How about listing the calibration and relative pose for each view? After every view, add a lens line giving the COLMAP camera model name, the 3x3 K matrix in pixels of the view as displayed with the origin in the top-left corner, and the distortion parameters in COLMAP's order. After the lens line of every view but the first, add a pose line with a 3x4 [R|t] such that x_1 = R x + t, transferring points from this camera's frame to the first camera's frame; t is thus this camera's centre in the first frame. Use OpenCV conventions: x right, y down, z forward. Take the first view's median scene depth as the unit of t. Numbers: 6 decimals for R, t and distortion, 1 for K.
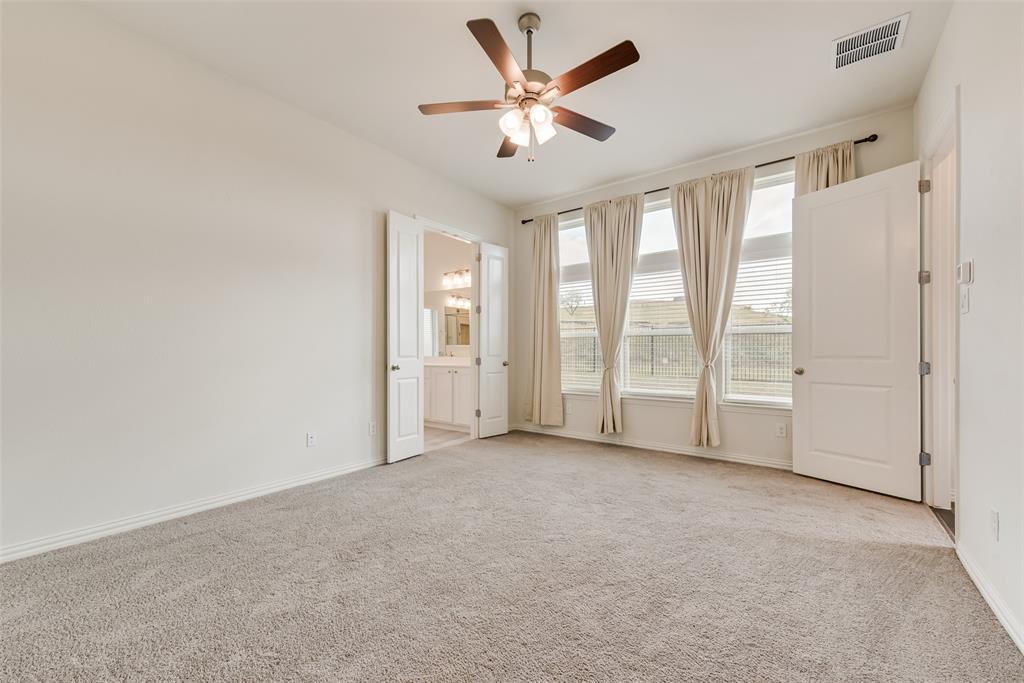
lens RADIAL K [[400.0, 0, 512.5], [0, 400.0, 350.4], [0, 0, 1]] dist [0.001244, -0.000238]
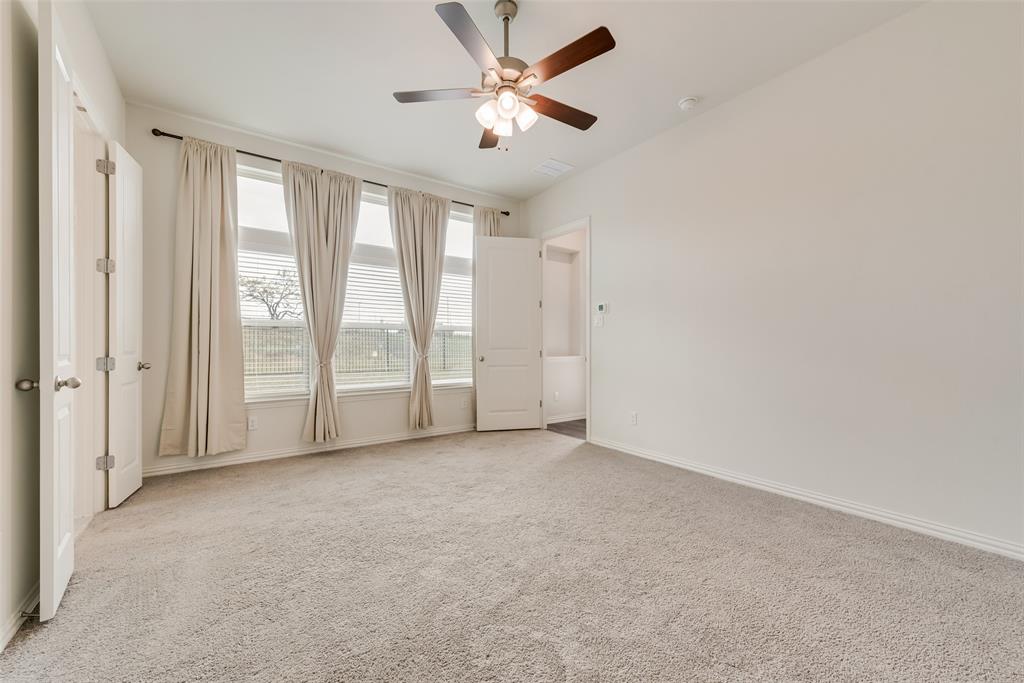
lens RADIAL K [[400.0, 0, 512.9], [0, 400.0, 343.5], [0, 0, 1]] dist [0.001244, -0.000238]
pose [[0.298689, 0.002759, 0.954346, -0.459078], [-0.001927, 0.999996, -0.002287, 0.000412], [-0.954348, -0.001156, 0.298693, 0.354024]]
